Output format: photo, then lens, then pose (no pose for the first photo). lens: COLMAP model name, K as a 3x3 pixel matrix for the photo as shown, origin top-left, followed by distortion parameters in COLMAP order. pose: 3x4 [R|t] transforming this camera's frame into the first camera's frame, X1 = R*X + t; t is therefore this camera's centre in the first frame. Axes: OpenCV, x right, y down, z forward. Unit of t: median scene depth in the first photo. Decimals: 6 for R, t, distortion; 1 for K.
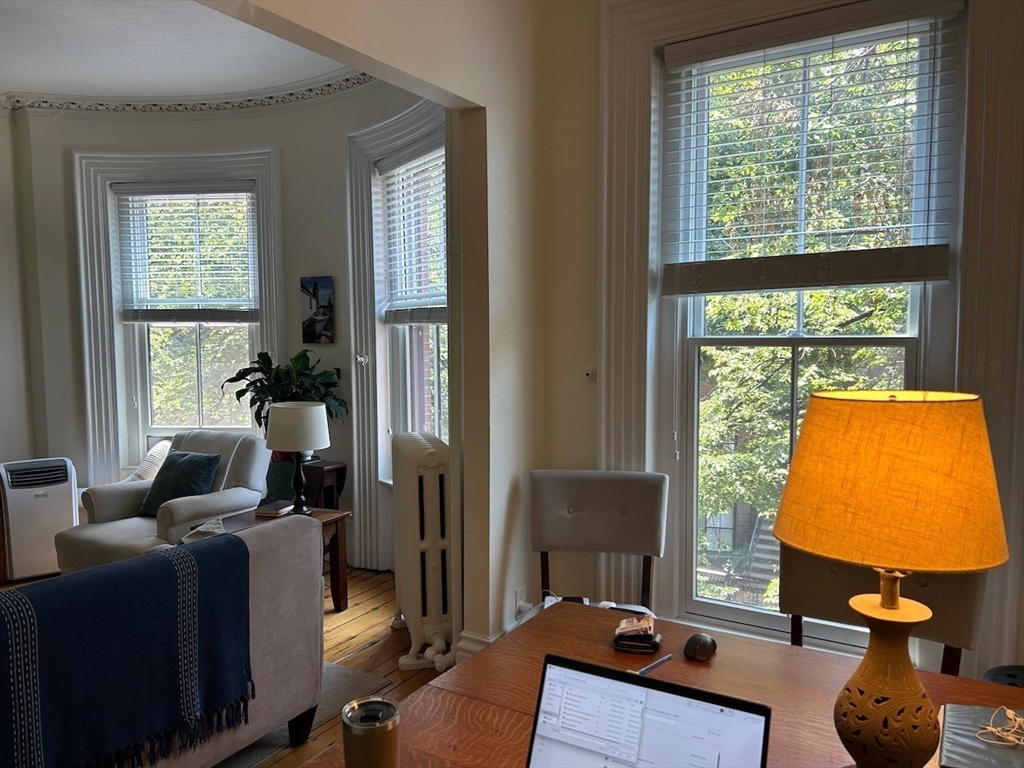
lens RADIAL K [[773.4, 0, 504.6], [0, 773.4, 390.6], [0, 0, 1]] dist [0.058407, -0.067098]
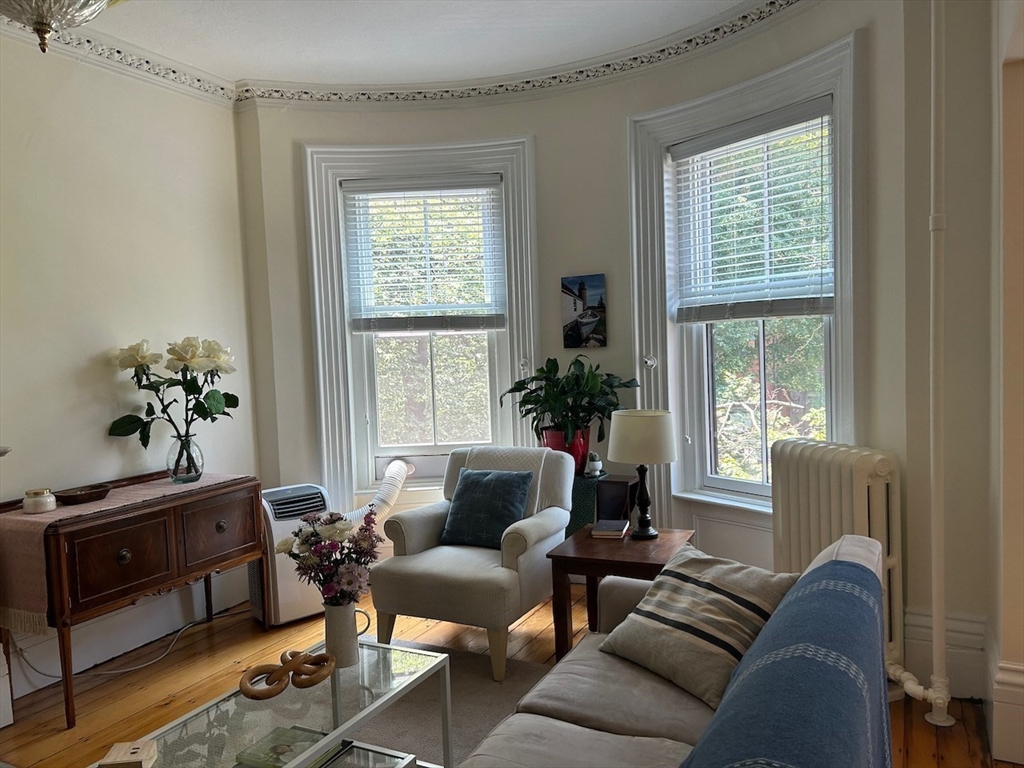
lens RADIAL K [[773.4, 0, 509.9], [0, 773.4, 388.6], [0, 0, 1]] dist [0.058407, -0.067098]
pose [[0.997764, -0.035056, 0.056902, -0.409542], [0.036179, 0.999168, -0.018821, 0.001326], [-0.056195, 0.020838, 0.998202, 0.099411]]
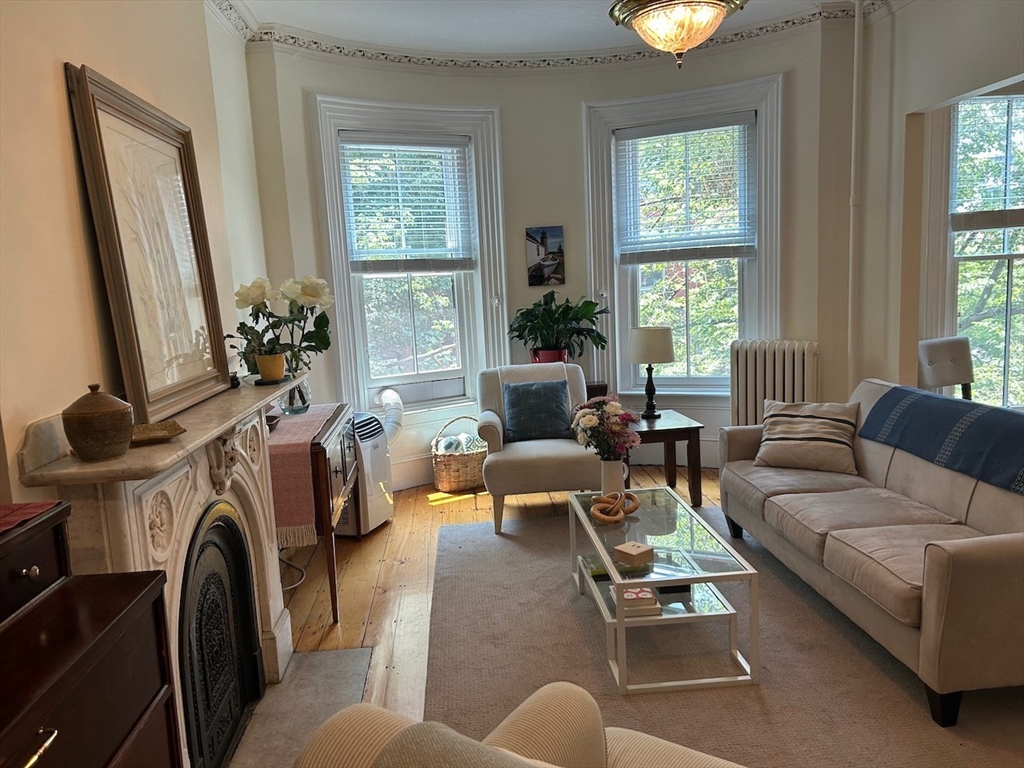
lens RADIAL K [[773.4, 0, 509.8], [0, 773.4, 391.8], [0, 0, 1]] dist [0.058407, -0.067098]
pose [[0.819254, -0.119252, 0.560893, -1.016731], [0.090733, 0.992773, 0.078547, 0.001173], [-0.566206, -0.013458, 0.824154, 0.085983]]
